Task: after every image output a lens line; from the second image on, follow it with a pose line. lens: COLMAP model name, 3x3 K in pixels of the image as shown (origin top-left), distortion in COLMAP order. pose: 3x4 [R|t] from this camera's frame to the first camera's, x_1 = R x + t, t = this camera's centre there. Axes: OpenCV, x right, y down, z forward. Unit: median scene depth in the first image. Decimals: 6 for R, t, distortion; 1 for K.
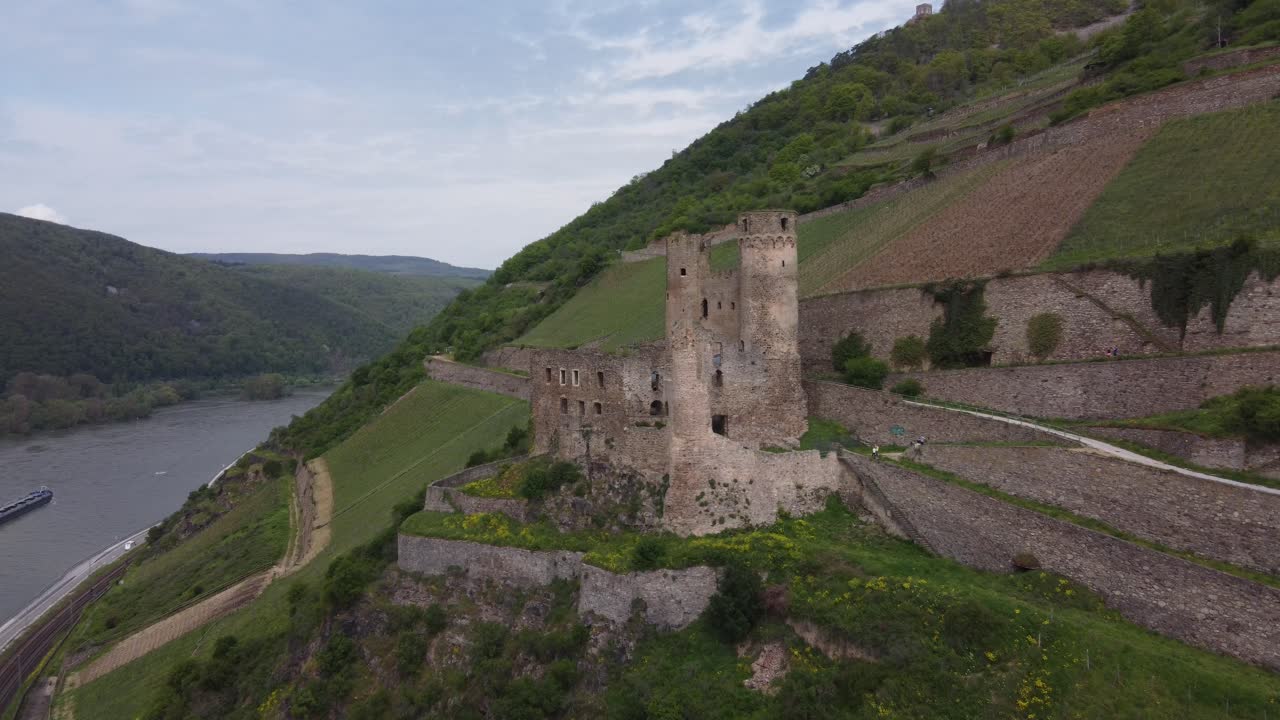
lens RADIAL K [[1020.6, 0, 640.4], [0, 1020.6, 360.9], [0, 0, 1]] dist [-0.017820, 0.018837]
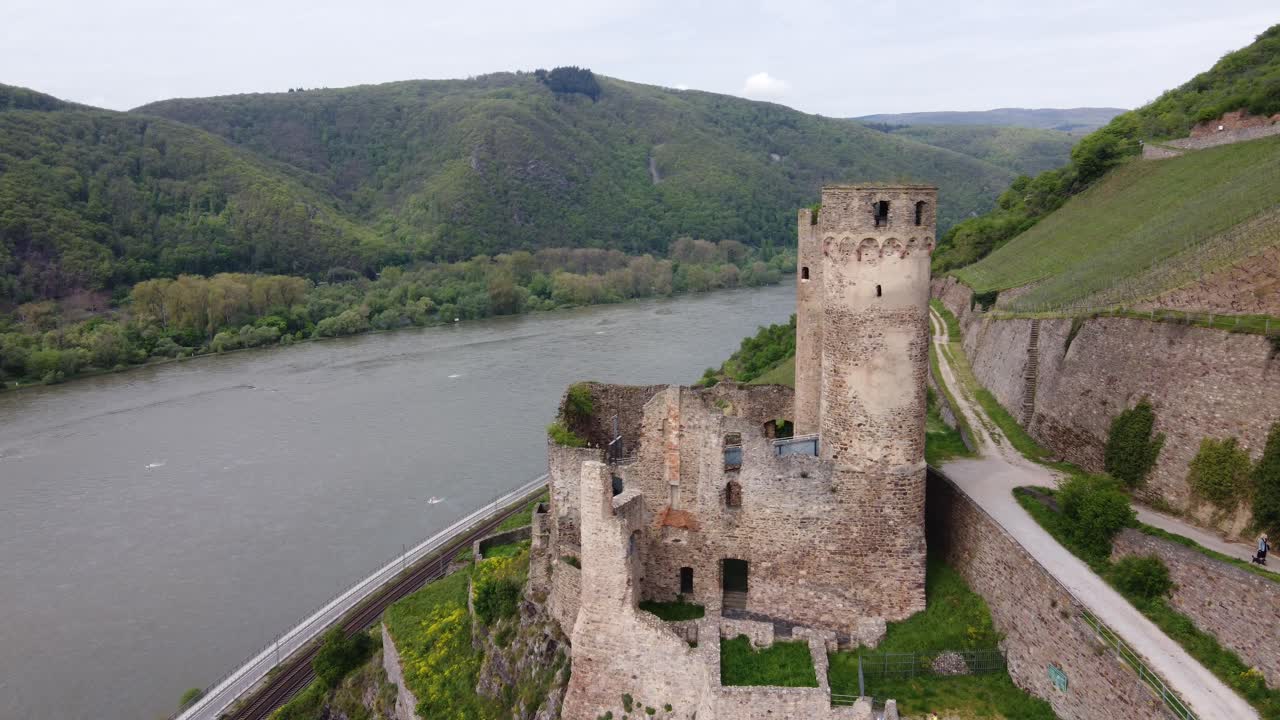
lens RADIAL K [[1020.6, 0, 639.2], [0, 1020.6, 357.3], [0, 0, 1]] dist [-0.017820, 0.018837]
pose [[0.794373, 0.101427, -0.598903, 0.350635], [-0.019298, 0.989677, 0.142010, -0.131609], [0.607124, -0.101252, 0.788130, 0.519920]]
